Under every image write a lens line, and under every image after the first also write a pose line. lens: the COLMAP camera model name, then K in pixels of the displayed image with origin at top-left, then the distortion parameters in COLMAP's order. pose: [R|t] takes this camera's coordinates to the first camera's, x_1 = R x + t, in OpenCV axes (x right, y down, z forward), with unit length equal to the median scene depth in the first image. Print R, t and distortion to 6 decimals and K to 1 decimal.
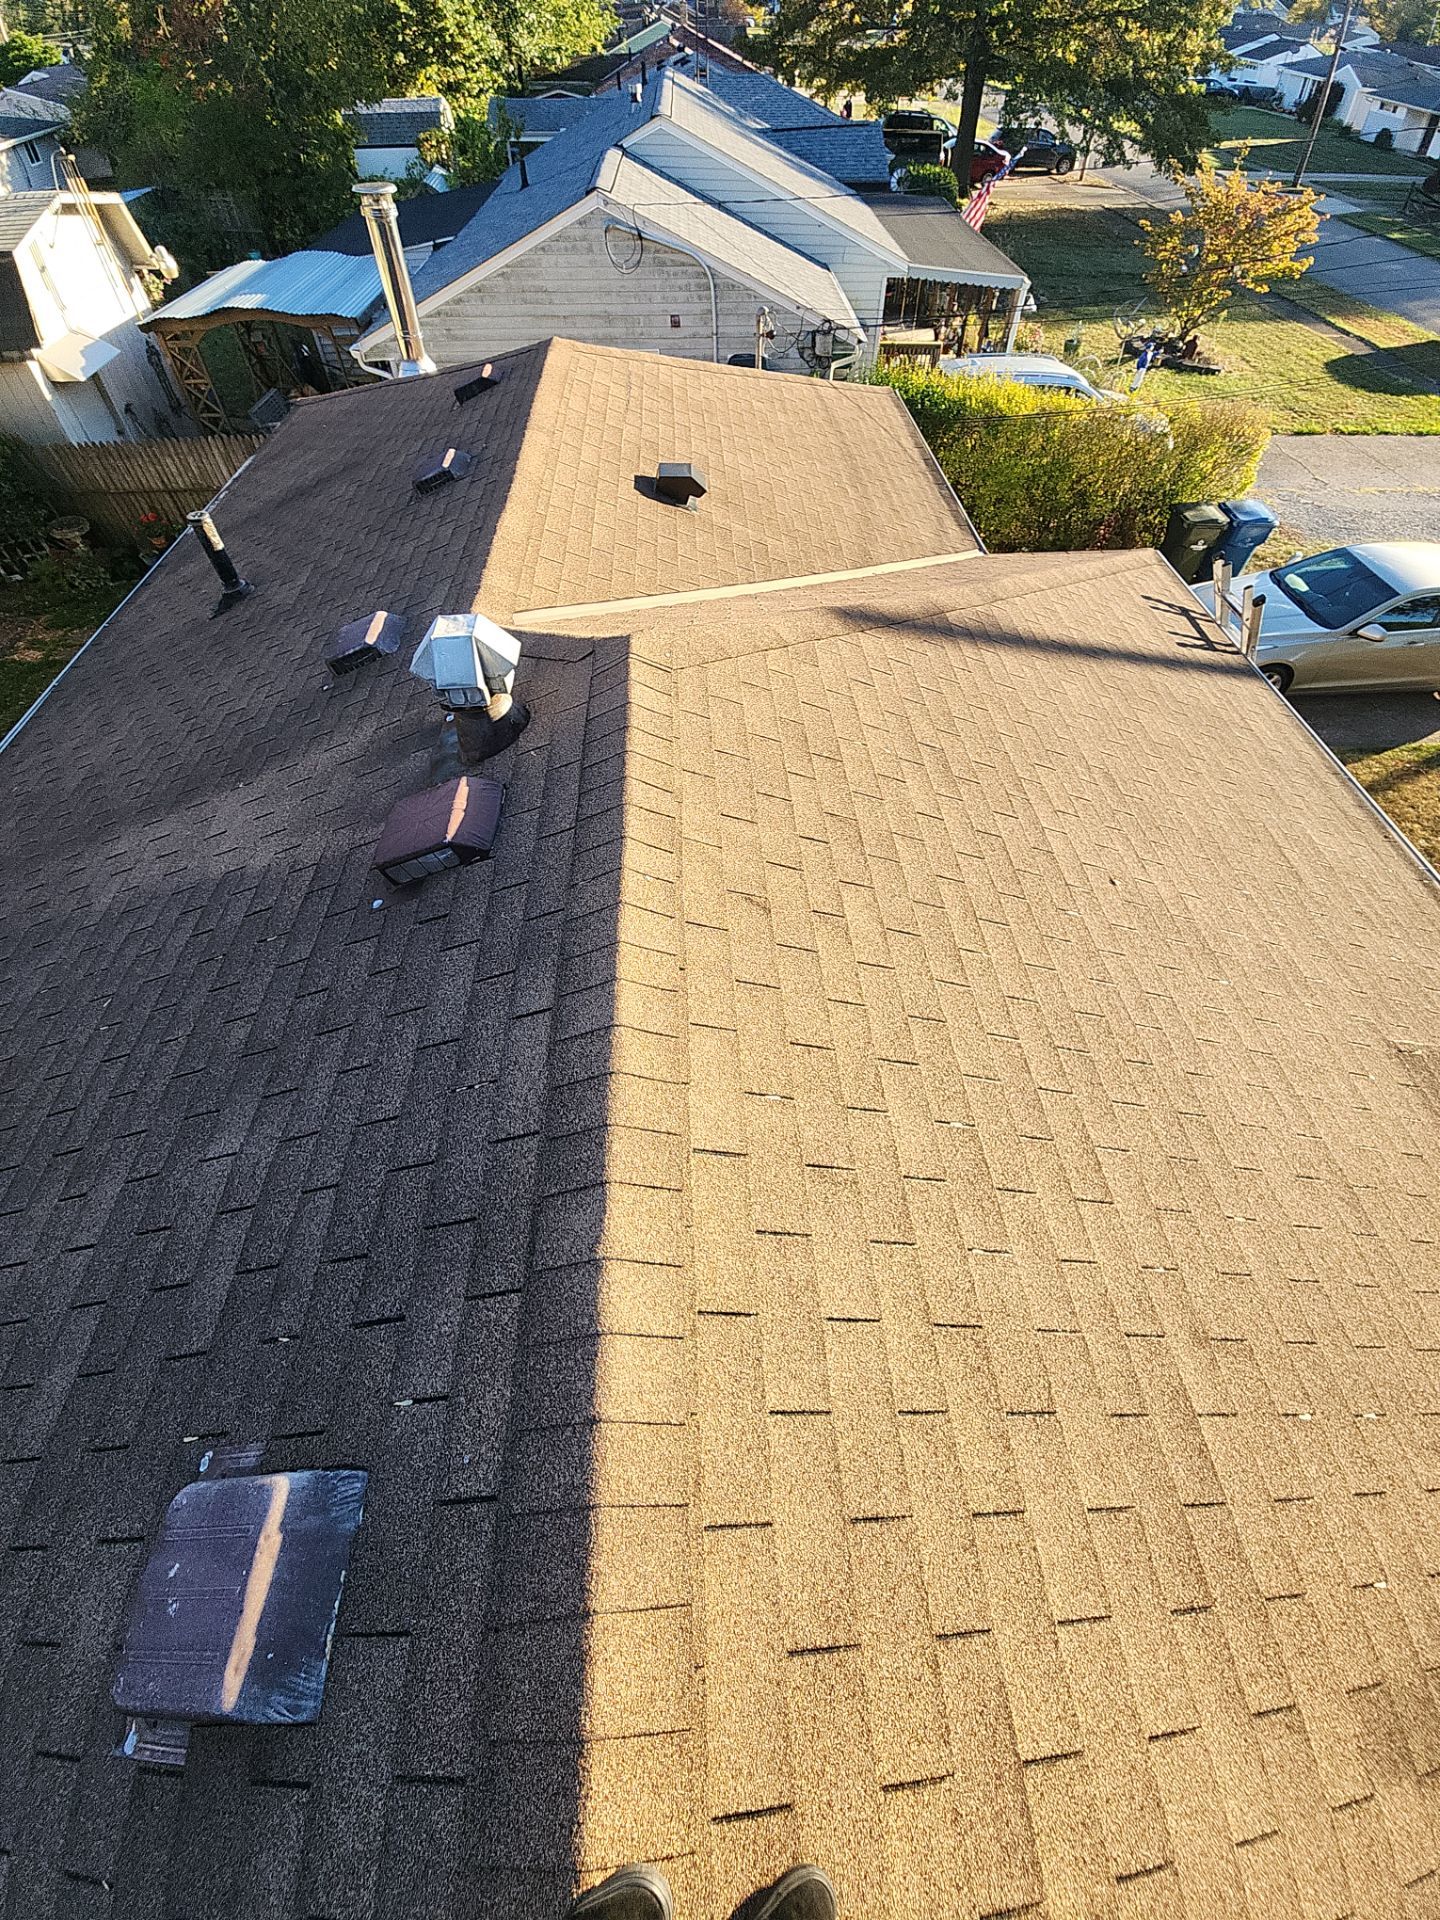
lens RADIAL K [[739.5, 0, 729.5], [0, 739.5, 965.9], [0, 0, 1]] dist [-0.002170, -0.006073]
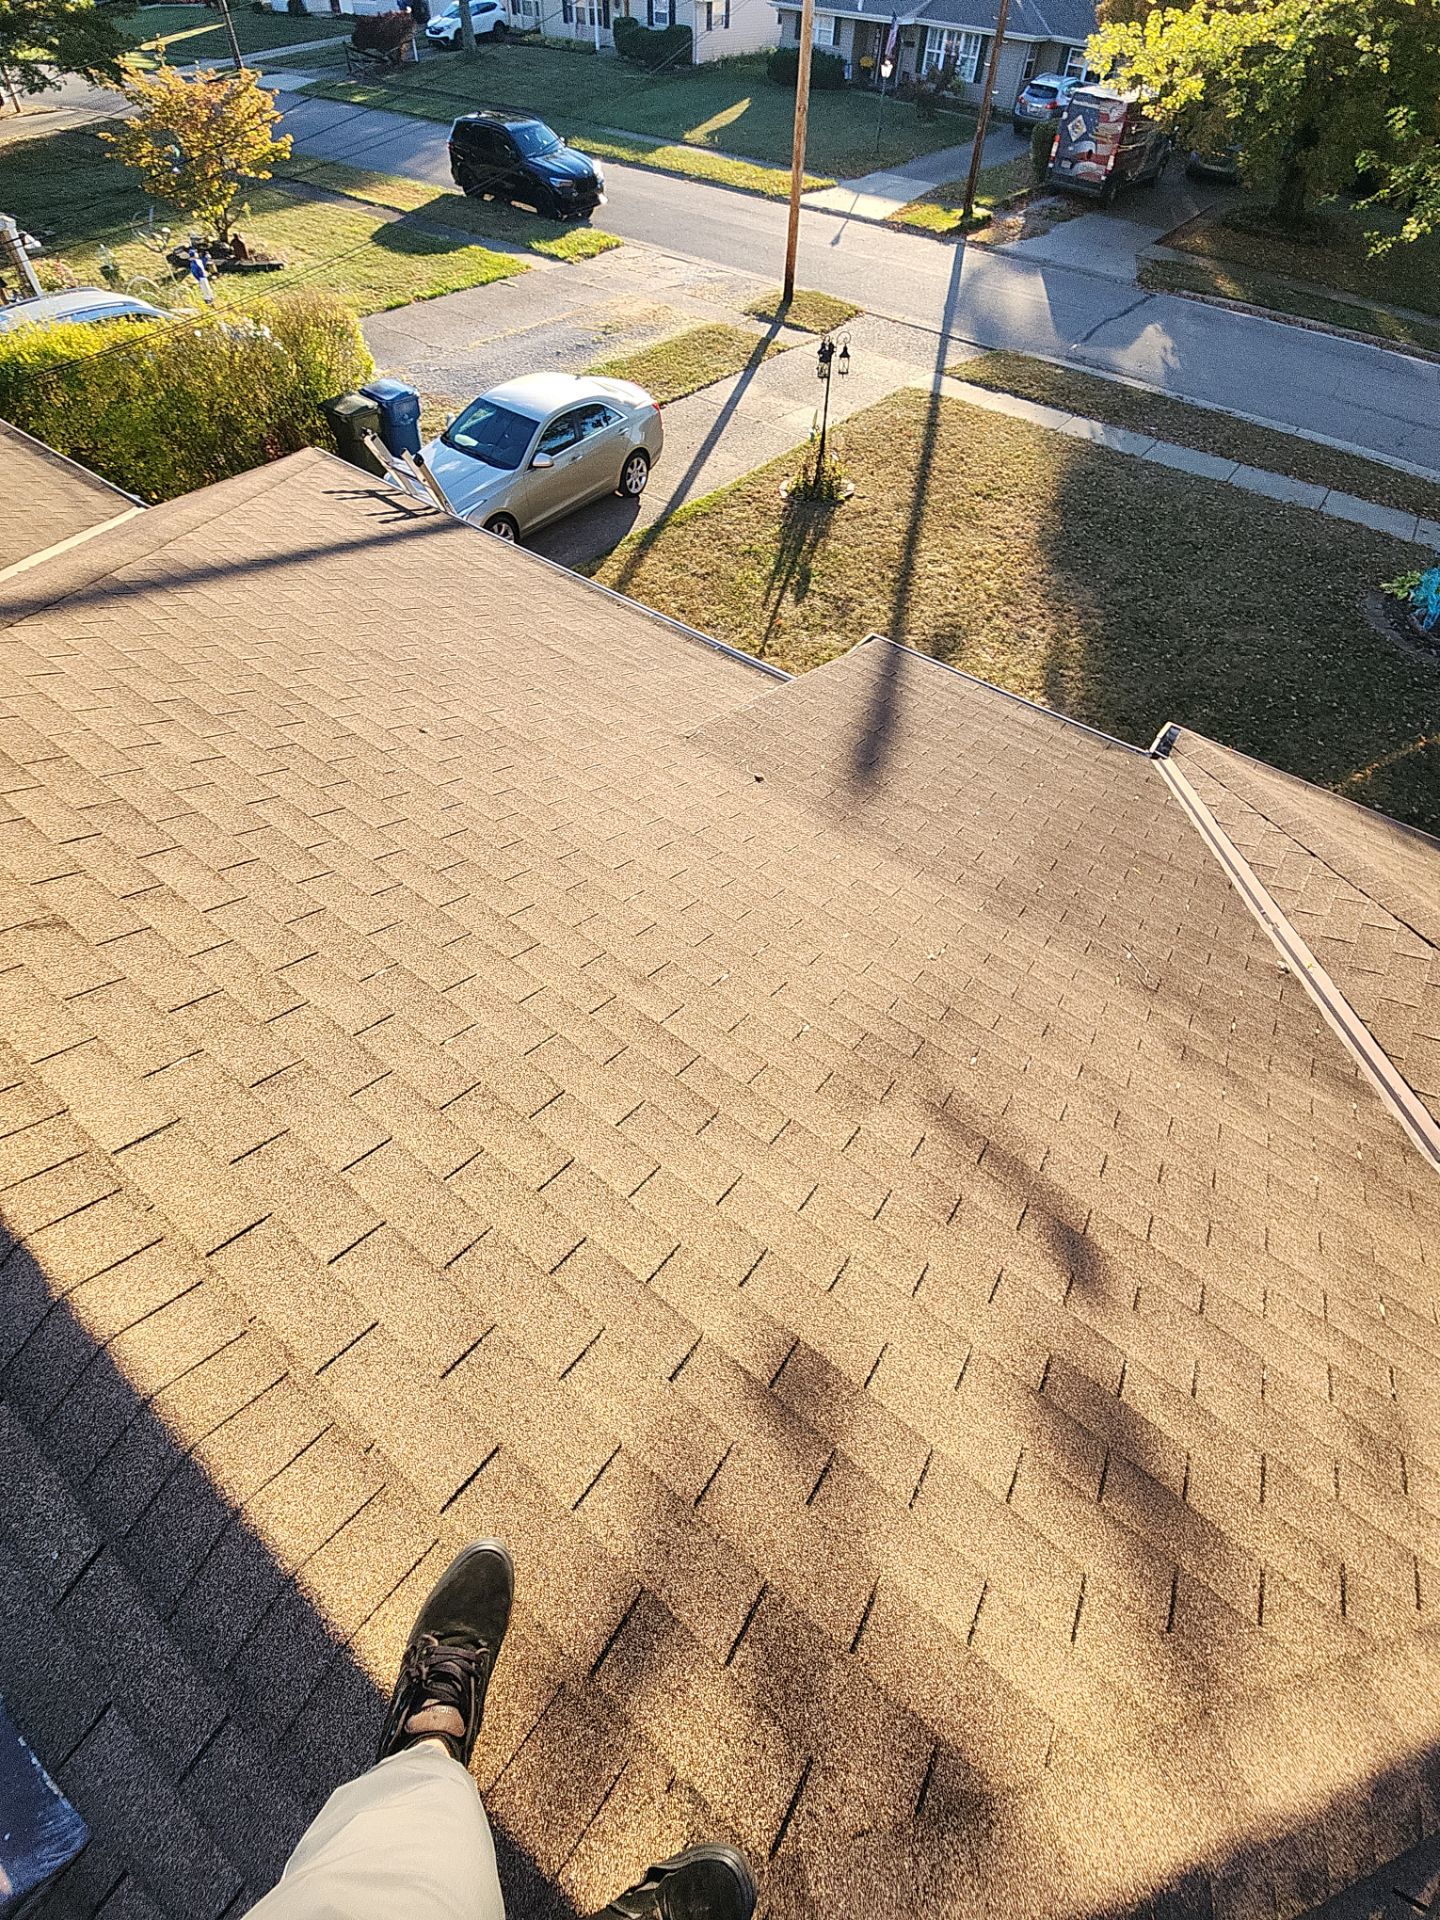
lens RADIAL K [[739.5, 0, 730.1], [0, 739.5, 968.3], [0, 0, 1]] dist [-0.002170, -0.006073]
pose [[0.640335, -0.613735, 0.461845, 0.041066], [0.578774, 0.780838, 0.235184, 0.074464], [-0.504967, 0.116707, 0.855212, -0.054194]]
